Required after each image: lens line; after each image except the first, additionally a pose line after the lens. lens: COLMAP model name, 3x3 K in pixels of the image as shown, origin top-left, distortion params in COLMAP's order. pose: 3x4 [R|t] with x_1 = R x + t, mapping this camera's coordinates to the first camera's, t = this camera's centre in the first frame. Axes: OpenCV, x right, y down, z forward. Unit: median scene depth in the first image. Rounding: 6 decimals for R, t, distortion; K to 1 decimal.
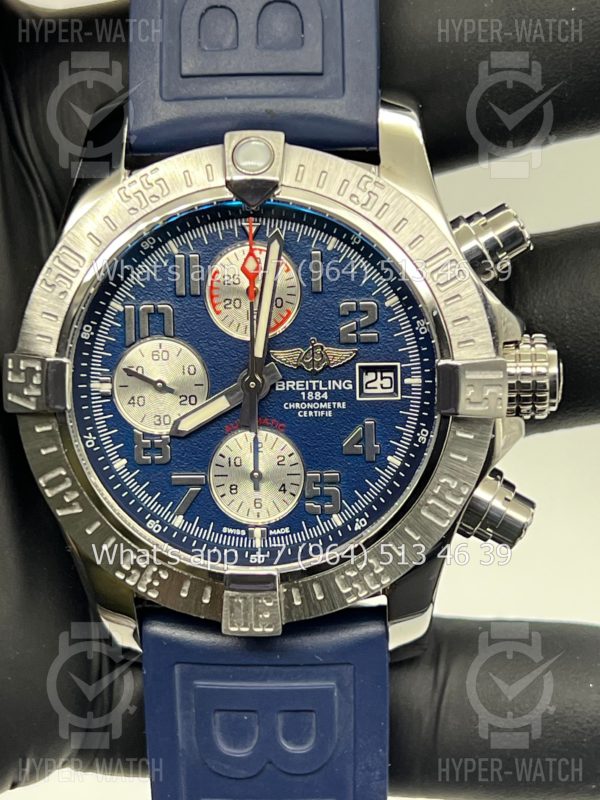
lens RADIAL K [[1887.3, 0, 293.1], [0, 1887.3, 392.0], [0, 0, 1]] dist [0.173509, 0.000000]
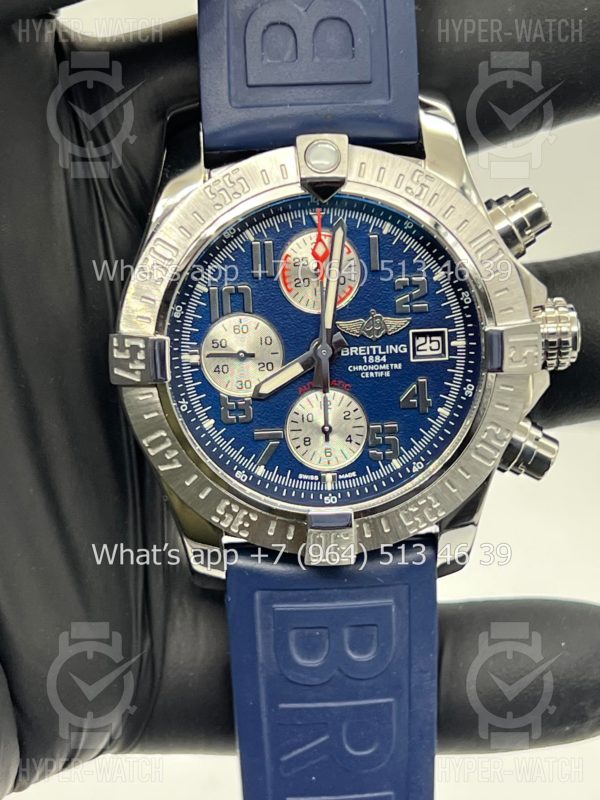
lens RADIAL K [[1887.3, 0, 286.0], [0, 1887.3, 391.5], [0, 0, 1]] dist [0.173509, 0.000000]
pose [[0.994146, -0.040355, 0.100230, -0.160975], [0.034123, 0.997422, 0.063127, -0.053548], [-0.102519, -0.059338, 0.992960, -0.155041]]
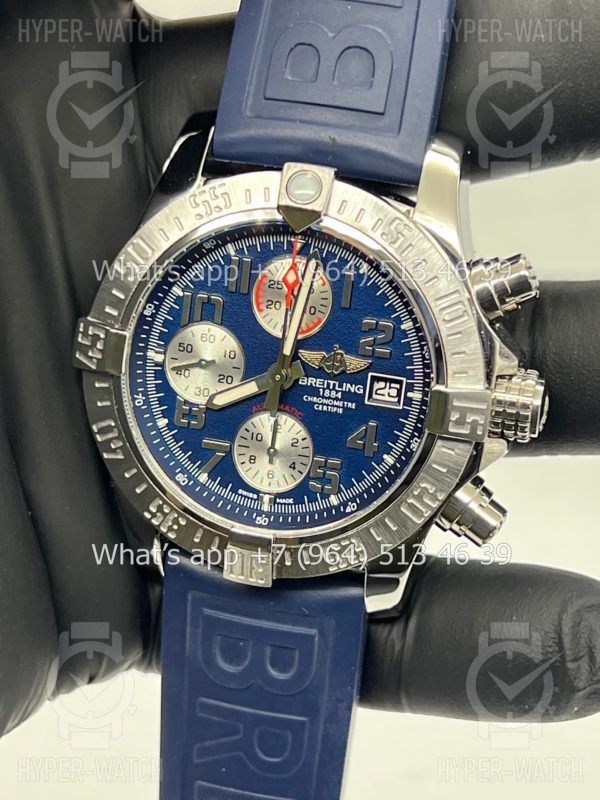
lens RADIAL K [[1887.3, 0, 300.5], [0, 1887.3, 409.2], [0, 0, 1]] dist [0.173509, 0.000000]
pose [[0.980574, 0.162718, -0.109531, 0.123106], [-0.149160, 0.981217, 0.122330, -0.129147], [0.127379, -0.103616, 0.986427, -0.159805]]
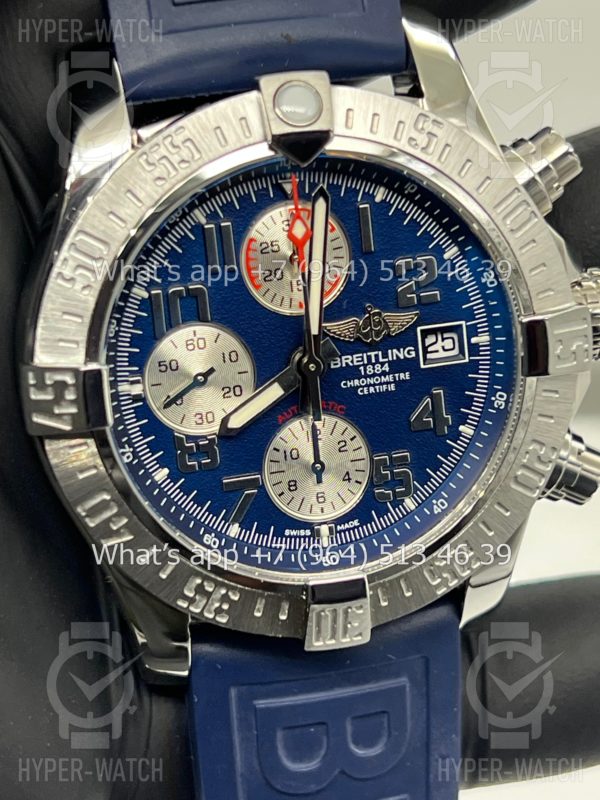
lens RADIAL K [[1887.3, 0, 299.2], [0, 1887.3, 399.6], [0, 0, 1]] dist [0.173509, 0.000000]
pose [[0.958062, -0.128686, 0.256042, -0.248414], [0.099040, 0.987133, 0.125540, -0.097581], [-0.268903, -0.094917, 0.958479, 0.167516]]
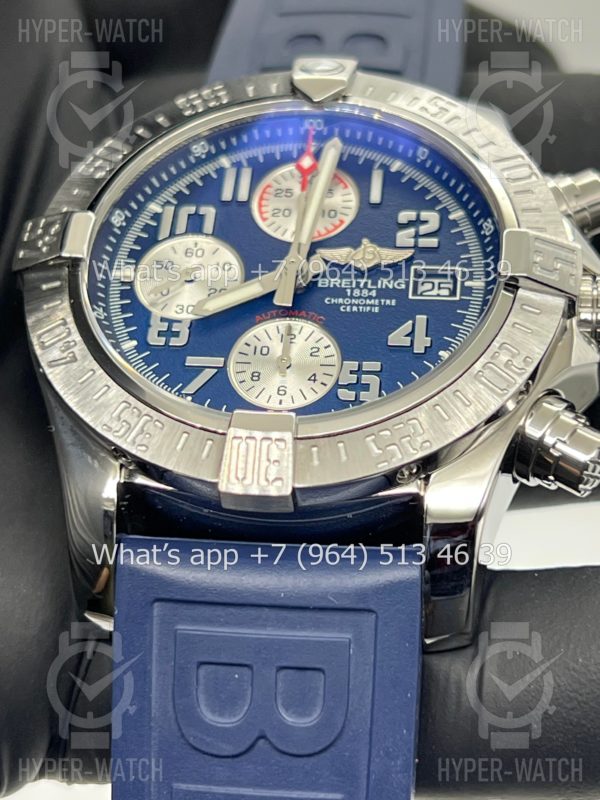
lens RADIAL K [[1887.3, 0, 303.8], [0, 1887.3, 403.1], [0, 0, 1]] dist [0.173509, 0.000000]
pose [[0.993121, 0.083958, -0.081614, 0.060759], [-0.116551, 0.775570, -0.620409, 0.589099], [0.011209, 0.625653, 0.780021, 0.347272]]
